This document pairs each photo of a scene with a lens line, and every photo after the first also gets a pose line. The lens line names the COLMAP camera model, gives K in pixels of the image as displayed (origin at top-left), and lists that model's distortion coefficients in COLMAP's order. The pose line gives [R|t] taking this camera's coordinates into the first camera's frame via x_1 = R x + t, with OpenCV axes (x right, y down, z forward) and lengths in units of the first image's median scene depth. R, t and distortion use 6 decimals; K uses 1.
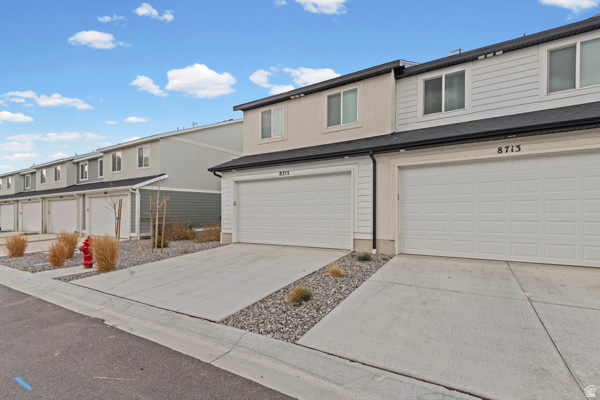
lens RADIAL K [[263.0, 0, 298.2], [0, 263.0, 211.4], [0, 0, 1]] dist [0.002449, 0.000123]
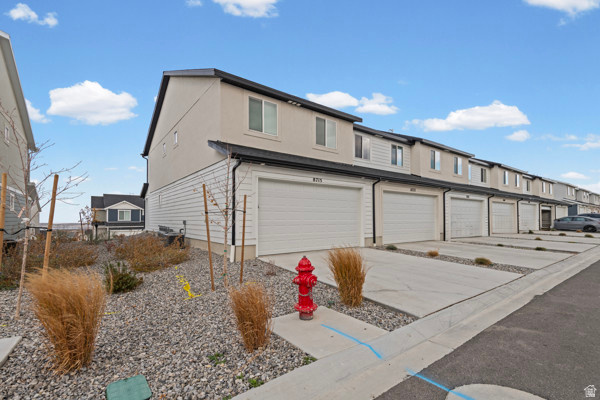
lens RADIAL K [[286.3, 0, 300.0], [0, 286.3, 200.0], [0, 0, 1]] dist [0.100767, -0.000017]
pose [[0.347332, 0.069214, 0.935184, -1.128720], [-0.006880, 0.997434, -0.071266, 0.014209], [-0.937717, 0.018319, 0.346917, 0.667133]]
